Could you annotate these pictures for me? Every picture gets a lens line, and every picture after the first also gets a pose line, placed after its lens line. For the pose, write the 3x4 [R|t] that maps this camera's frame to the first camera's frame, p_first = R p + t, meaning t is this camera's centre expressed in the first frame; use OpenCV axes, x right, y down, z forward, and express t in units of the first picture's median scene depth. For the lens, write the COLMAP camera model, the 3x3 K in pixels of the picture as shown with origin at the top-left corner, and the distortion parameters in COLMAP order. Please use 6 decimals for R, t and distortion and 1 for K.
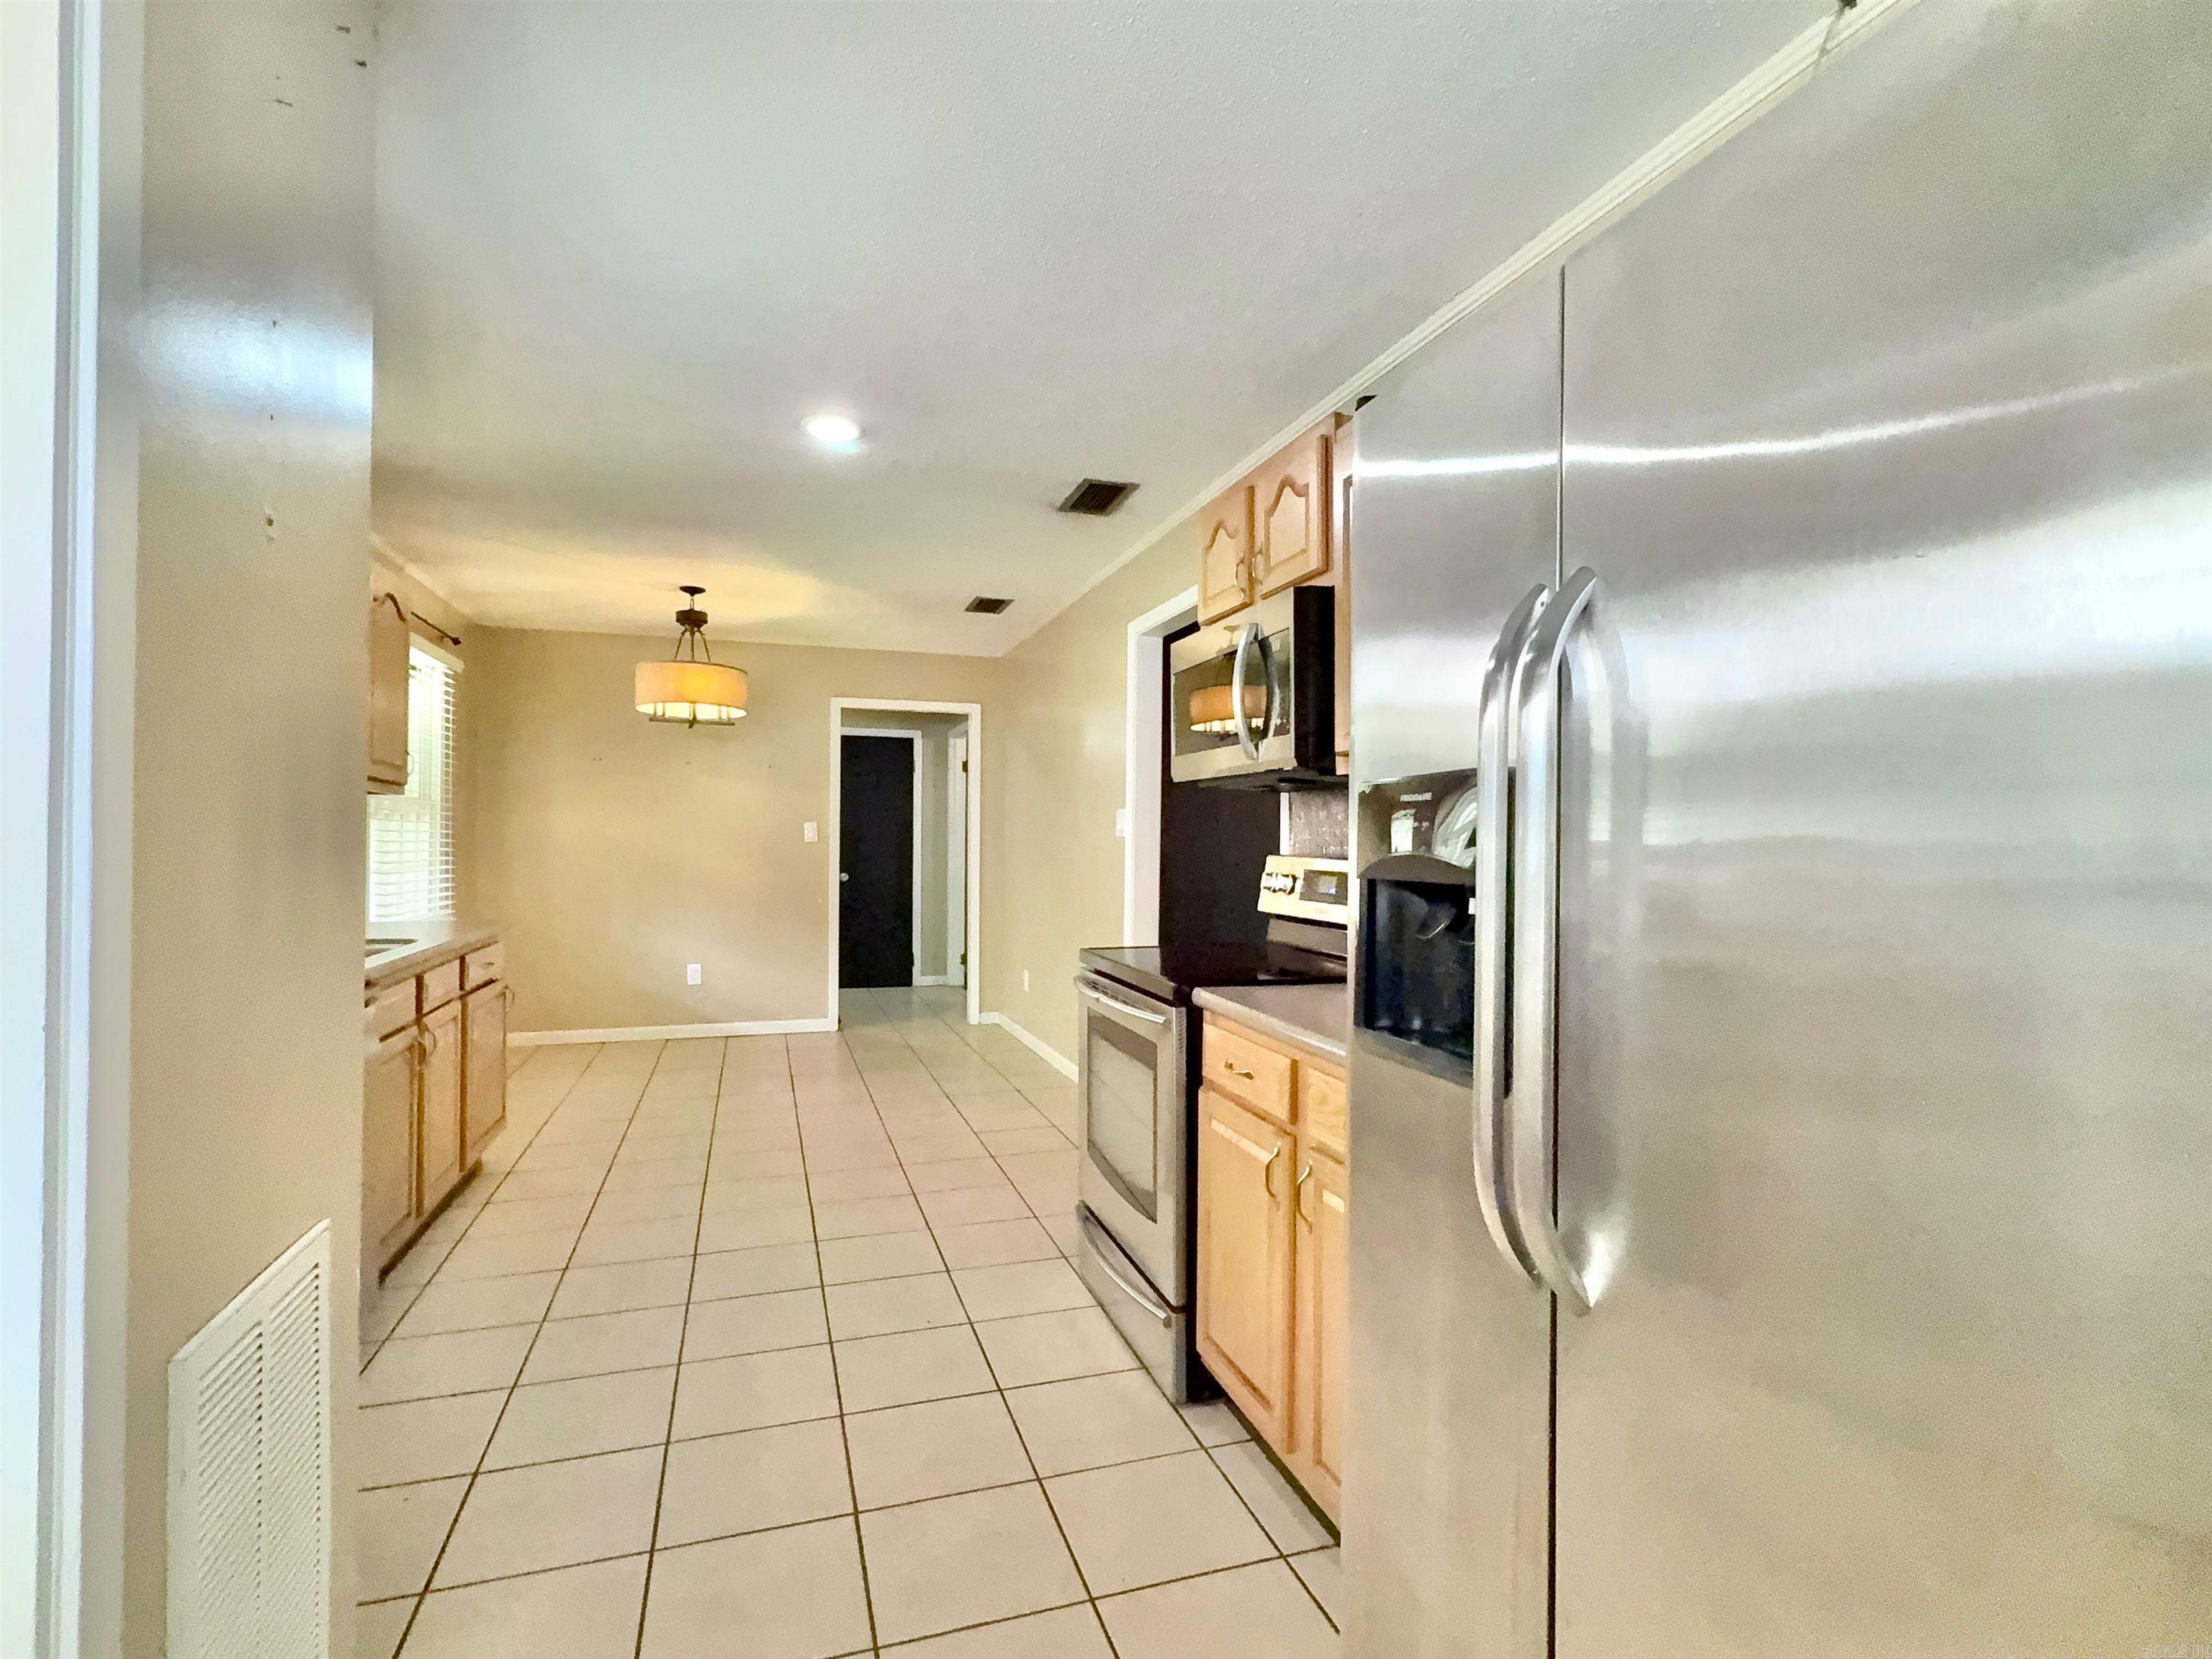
lens RADIAL K [[1095.7, 0, 1108.6], [0, 1095.7, 836.0], [0, 0, 1]] dist [0.000848, -0.000651]
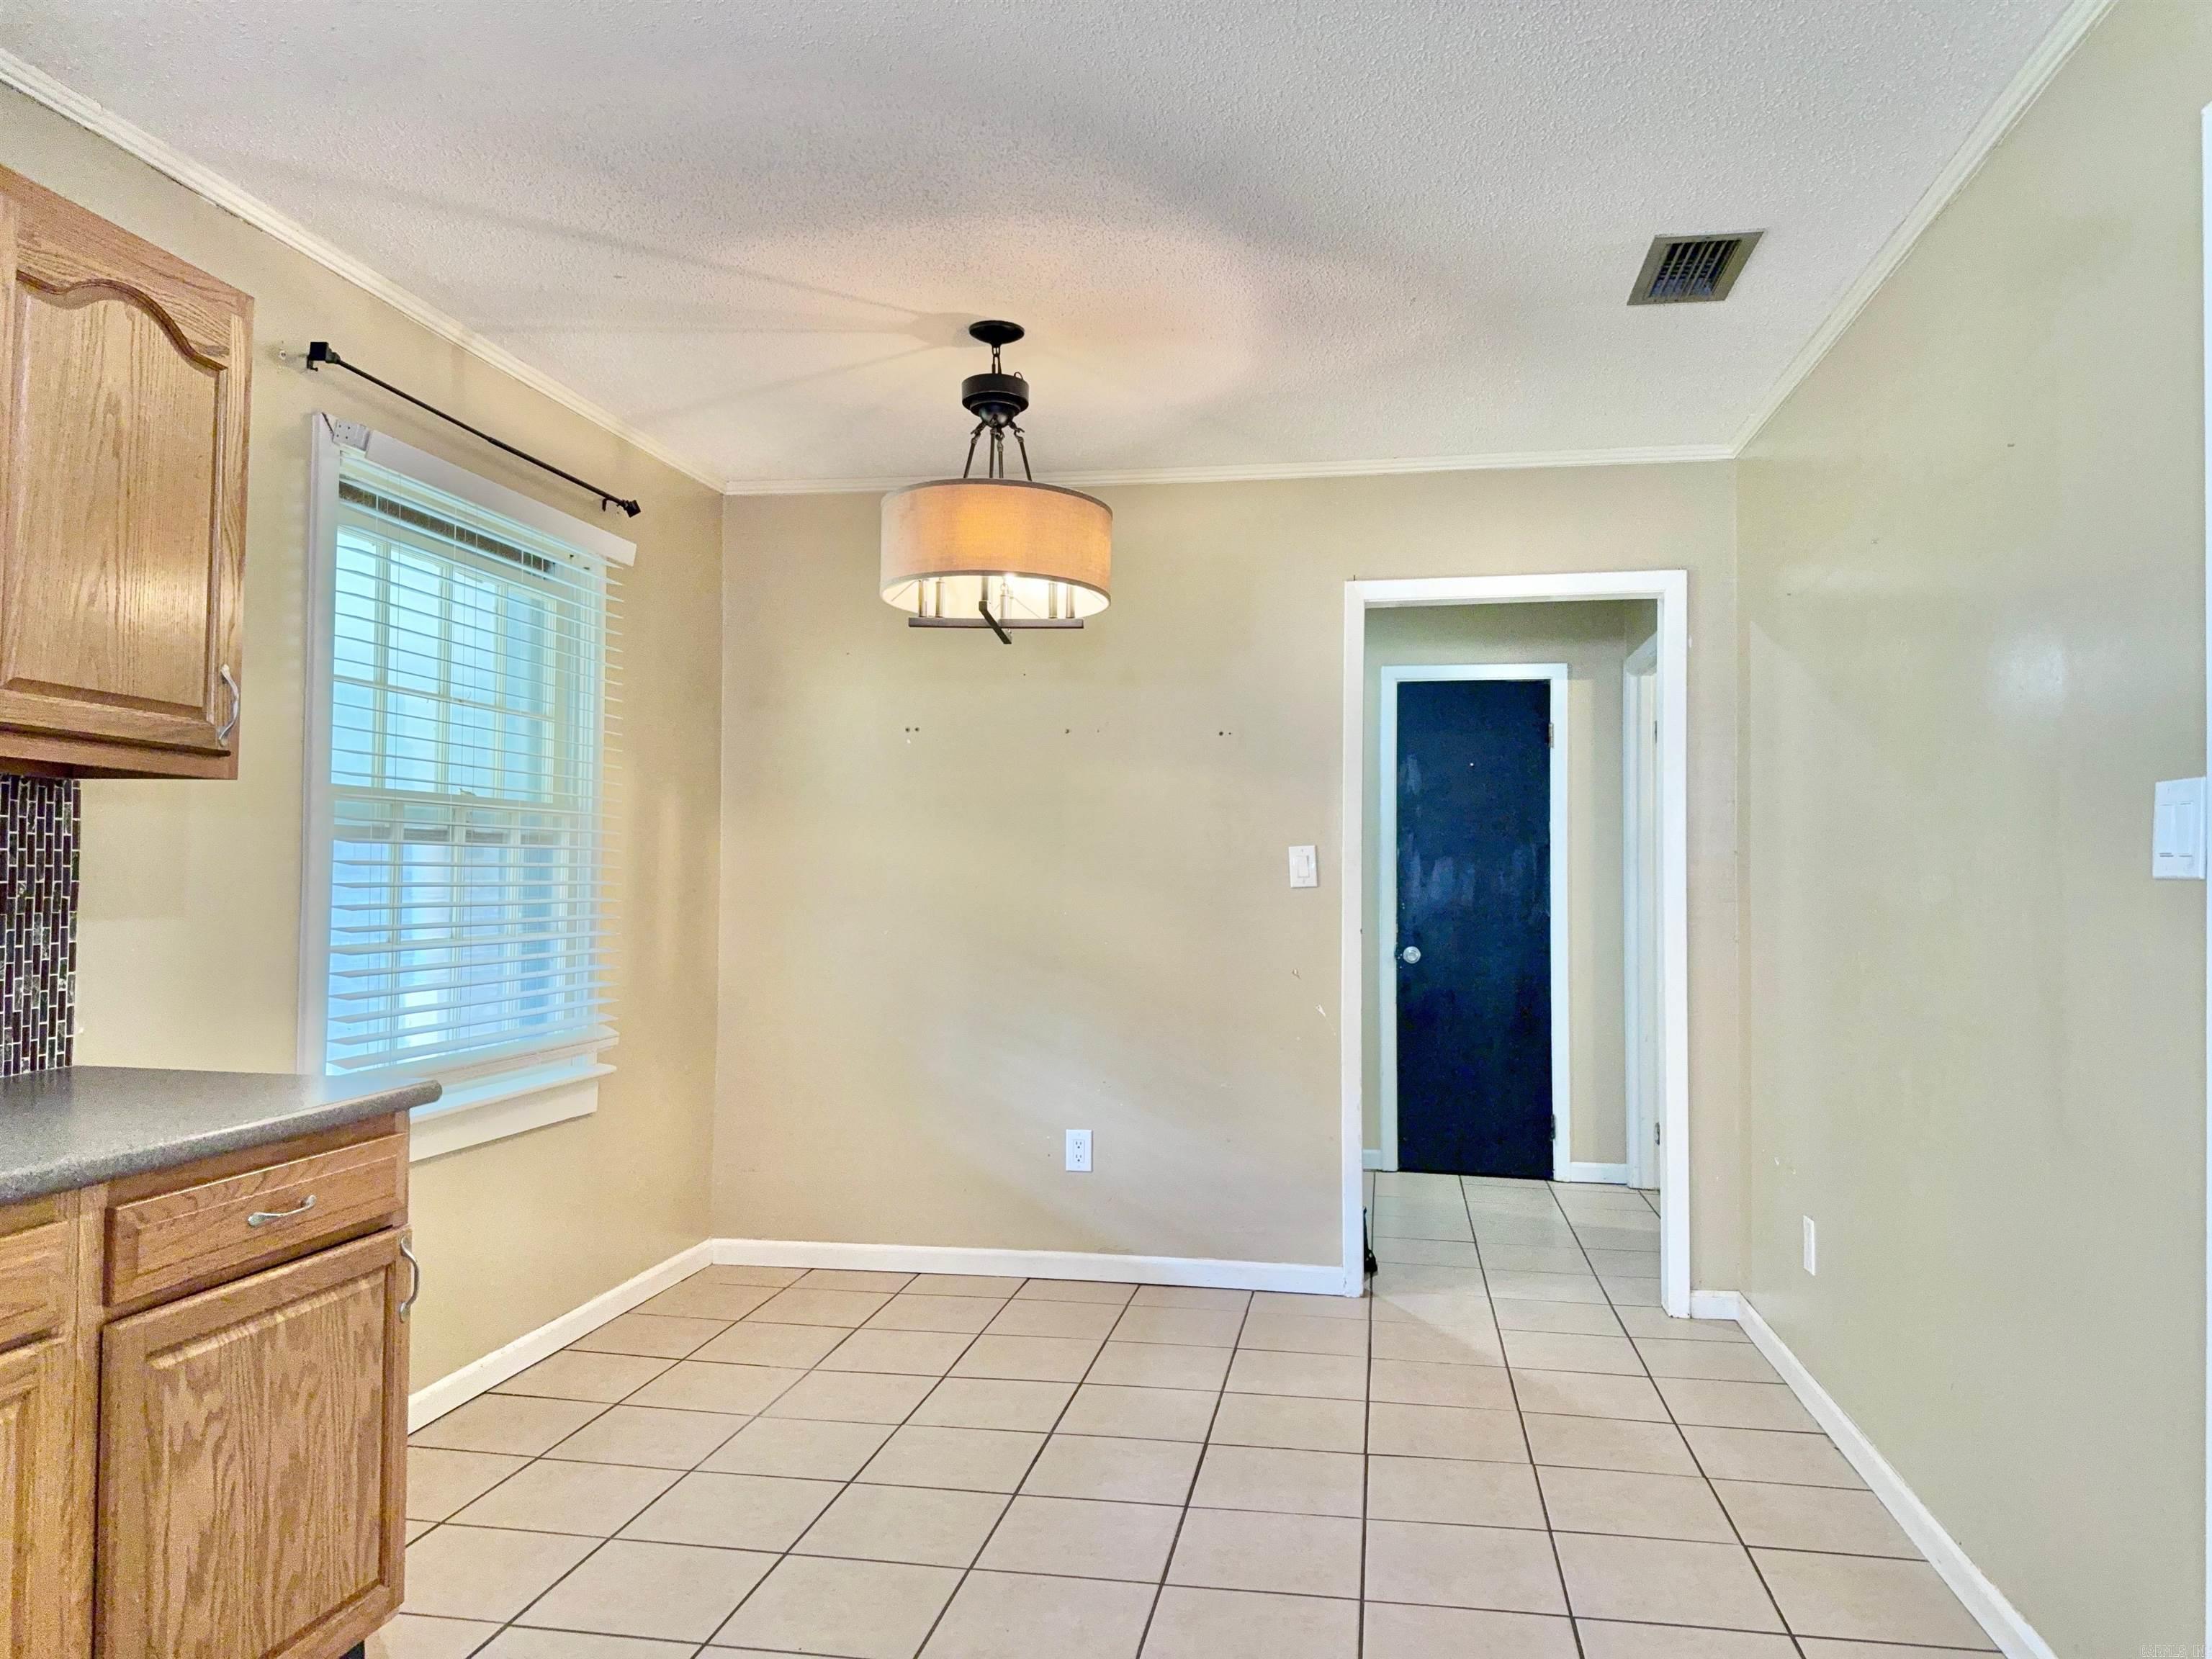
lens RADIAL K [[1559.4, 0, 1106.0], [0, 1559.4, 829.5], [0, 0, 1]] dist [0.076146, -0.000125]
pose [[0.881098, -0.011228, -0.472801, -0.030836], [-0.002362, 0.999601, -0.028142, -0.000410], [0.472928, 0.025913, 0.880720, 0.437868]]
